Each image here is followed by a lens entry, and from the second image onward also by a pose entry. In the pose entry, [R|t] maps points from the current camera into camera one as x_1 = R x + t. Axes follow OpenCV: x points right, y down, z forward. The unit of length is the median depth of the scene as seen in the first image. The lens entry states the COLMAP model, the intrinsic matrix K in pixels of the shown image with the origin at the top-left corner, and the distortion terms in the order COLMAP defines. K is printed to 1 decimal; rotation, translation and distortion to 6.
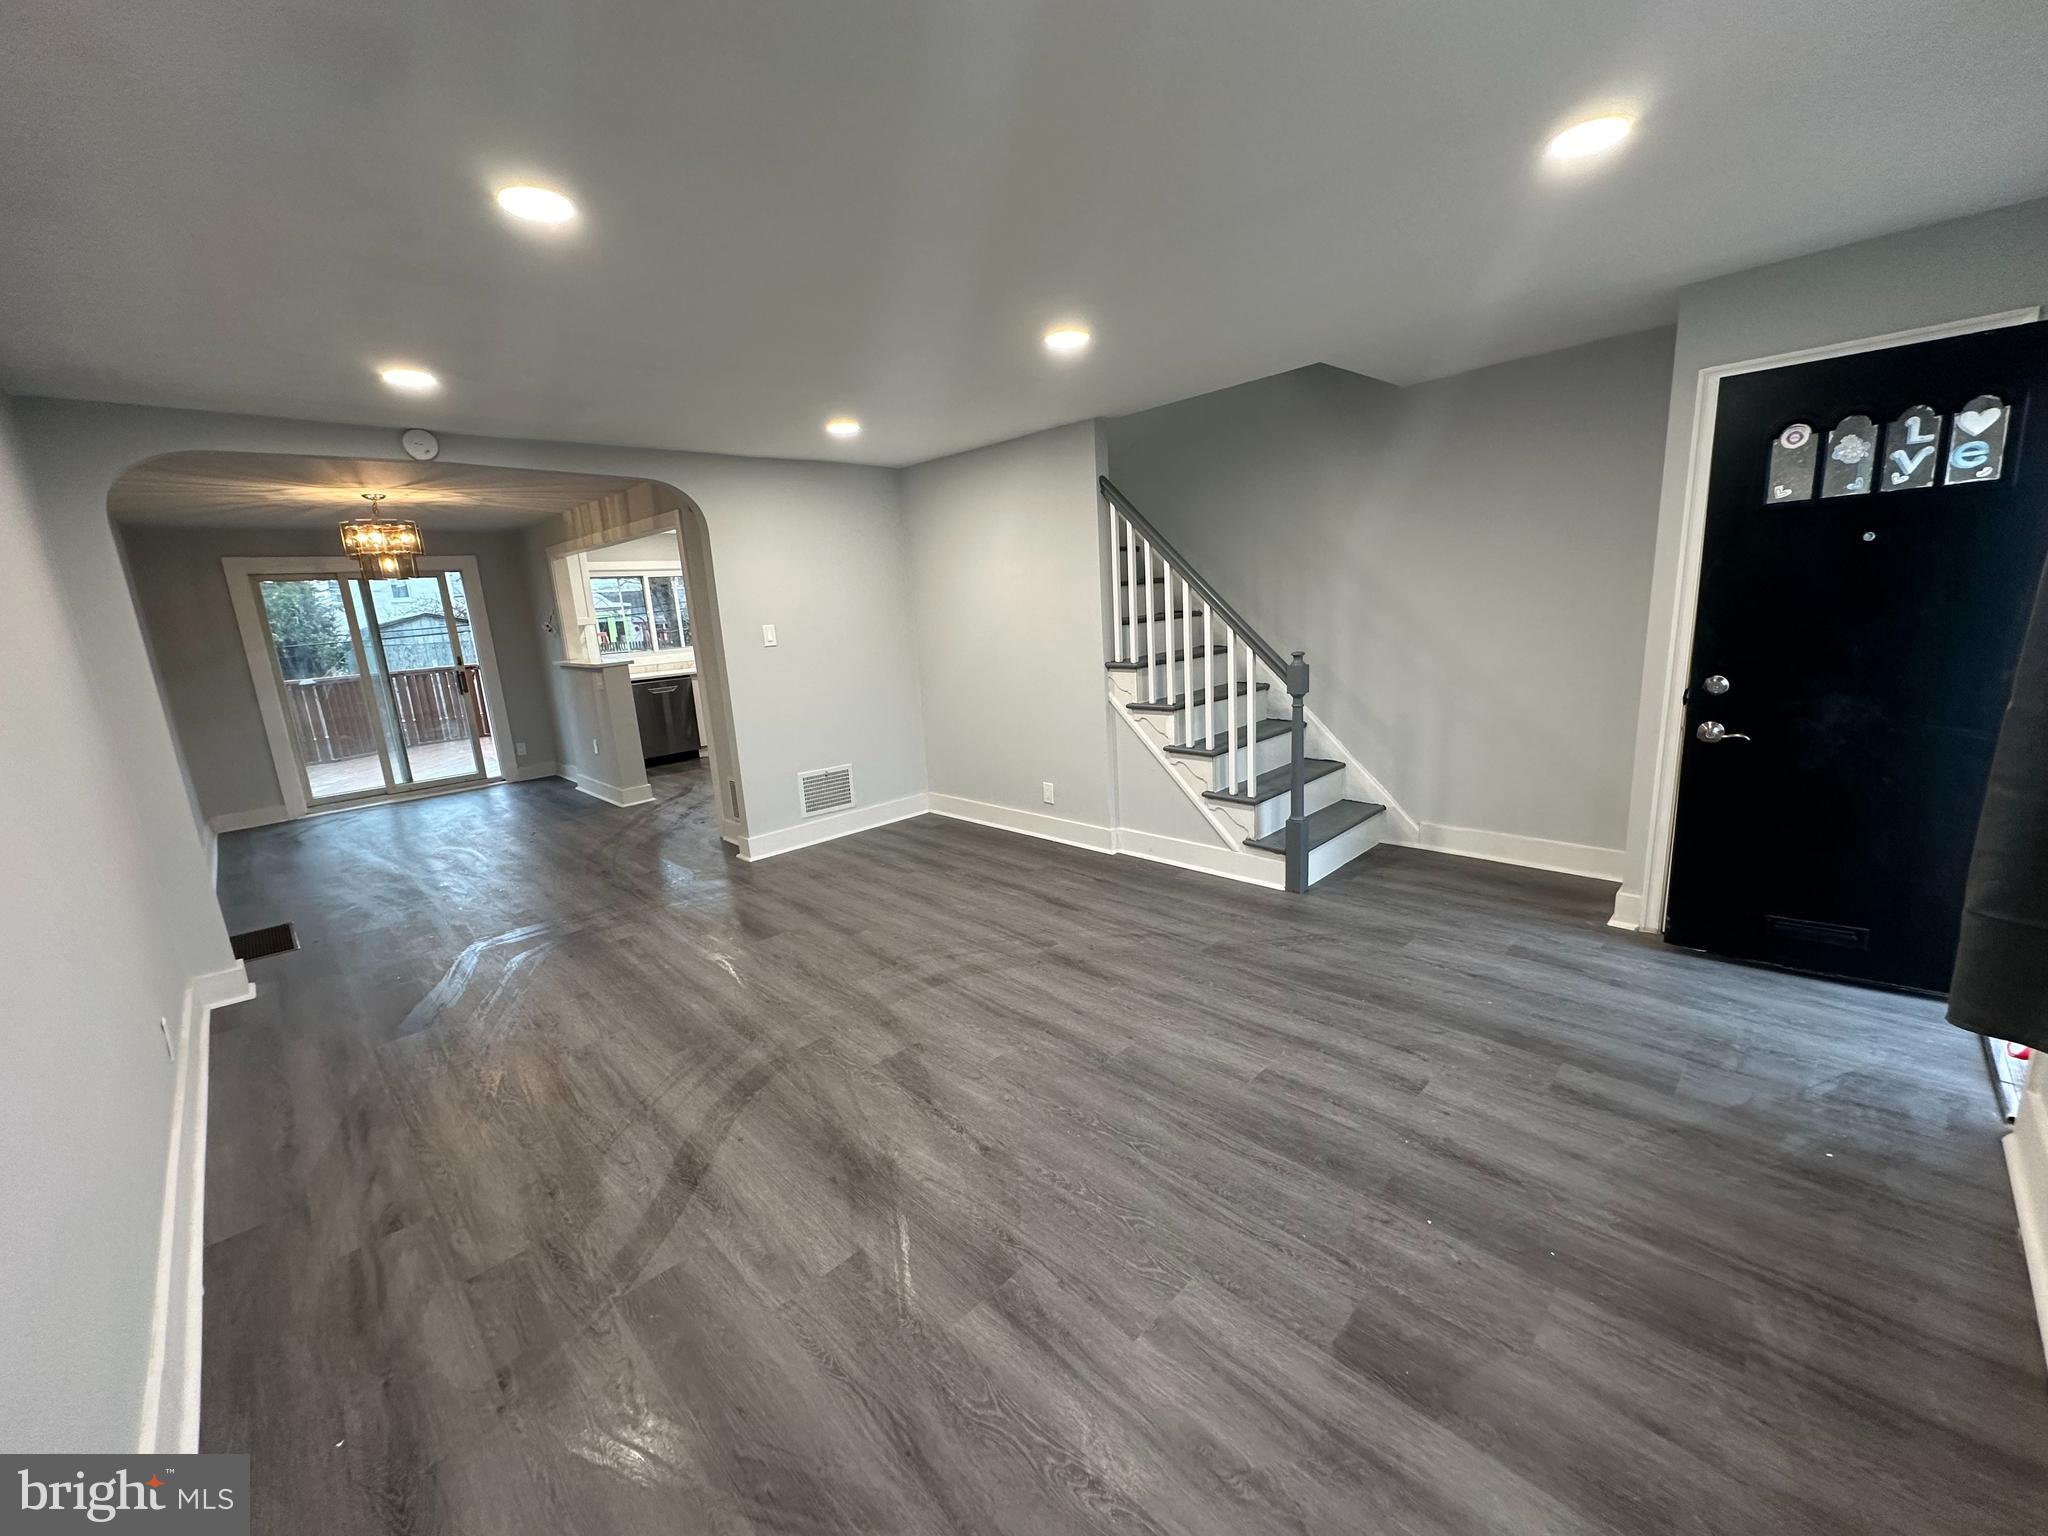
lens RADIAL K [[814.8, 0, 1024.0], [0, 814.8, 768.0], [0, 0, 1]] dist [-0.001054, -0.000159]
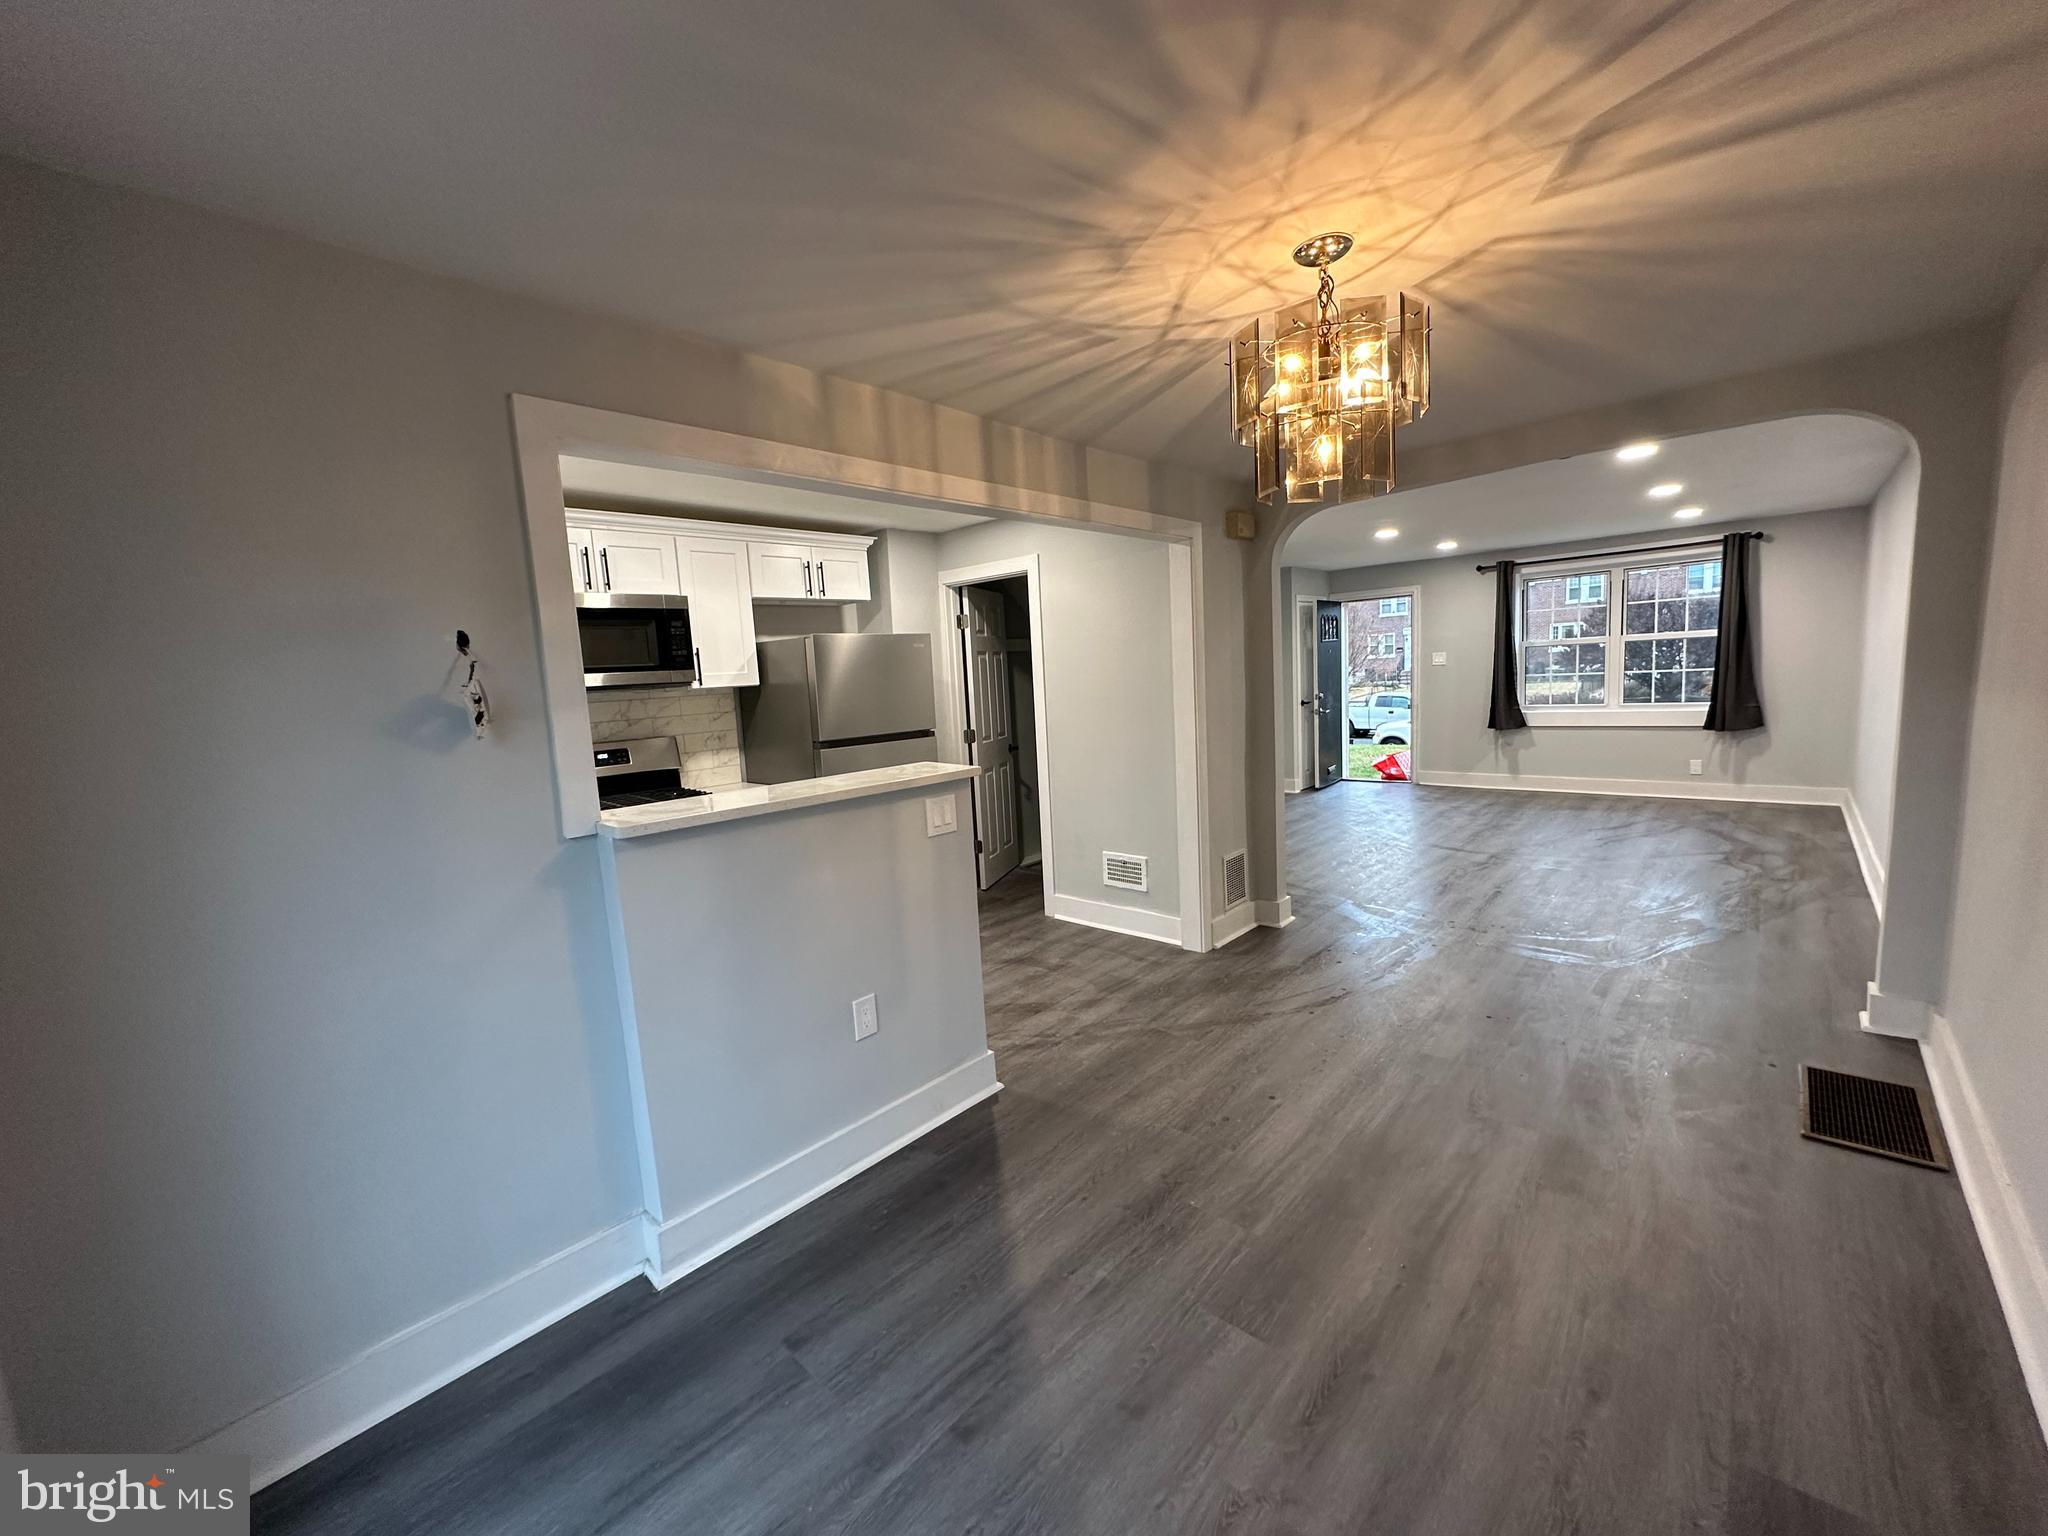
lens RADIAL K [[814.8, 0, 1024.0], [0, 814.8, 768.0], [0, 0, 1]] dist [-0.001054, -0.000159]
pose [[-0.046713, -0.059430, 0.997139, -1.755079], [0.262926, 0.962297, 0.069670, -0.276580], [-0.963685, 0.265428, -0.029326, 1.817501]]
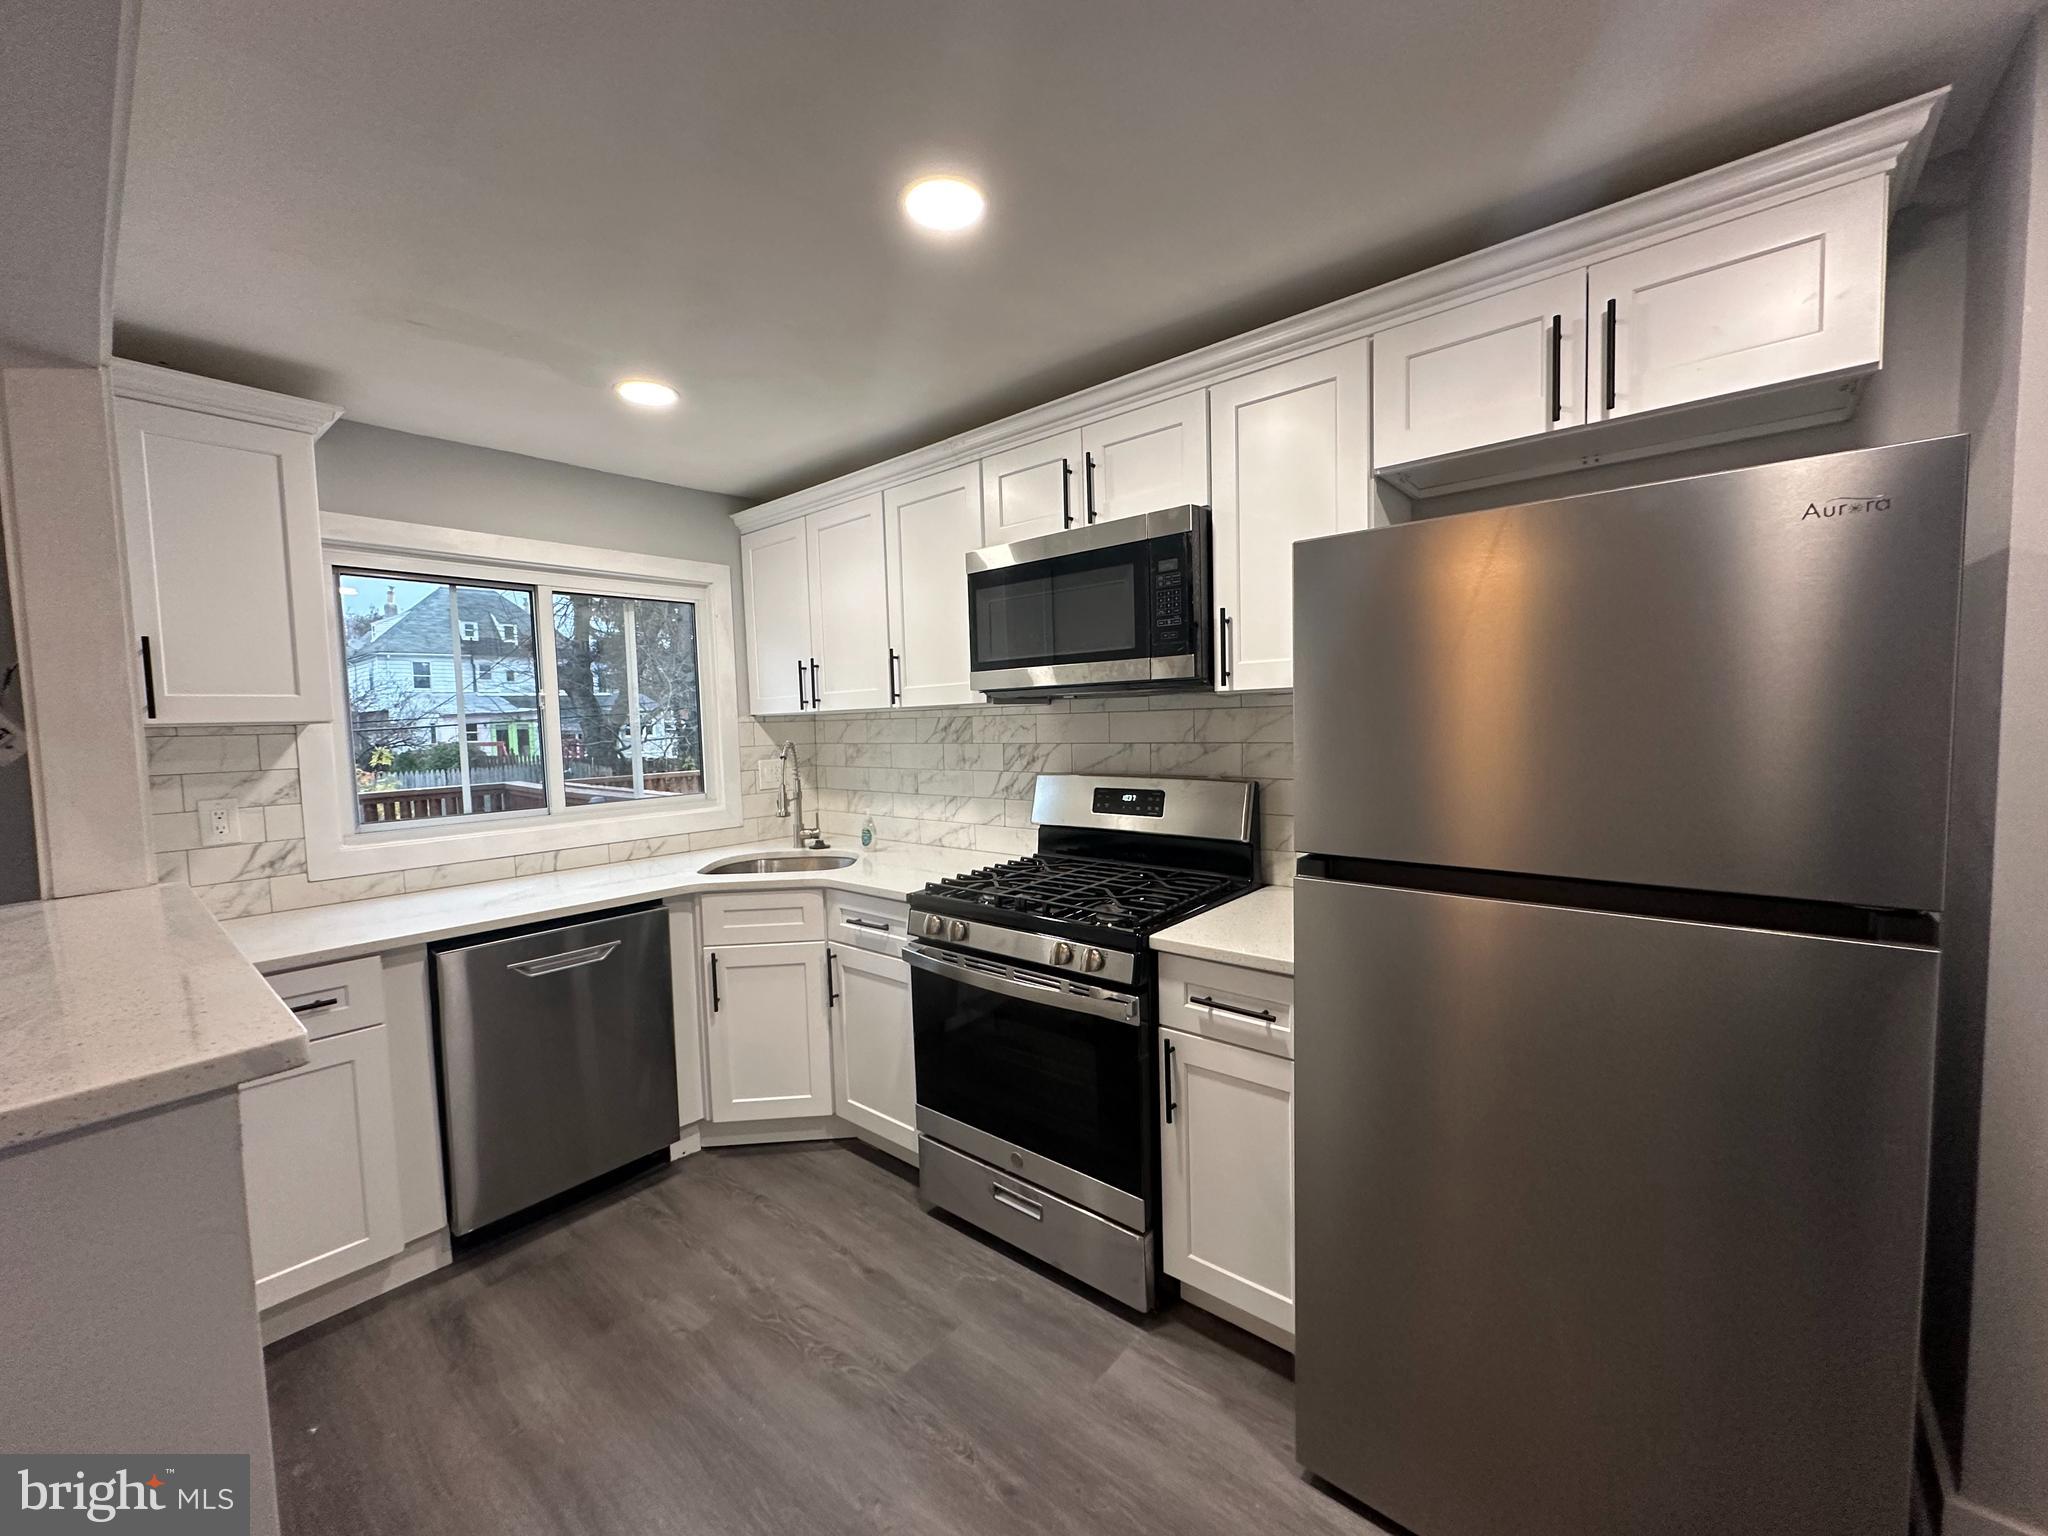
lens RADIAL K [[814.8, 0, 1024.0], [0, 814.8, 768.0], [0, 0, 1]] dist [-0.001054, -0.000159]
pose [[0.995421, 0.027119, 0.091657, -0.745602], [-0.013298, 0.988874, -0.148161, -0.287825], [-0.094655, 0.146264, 0.984707, 1.657065]]
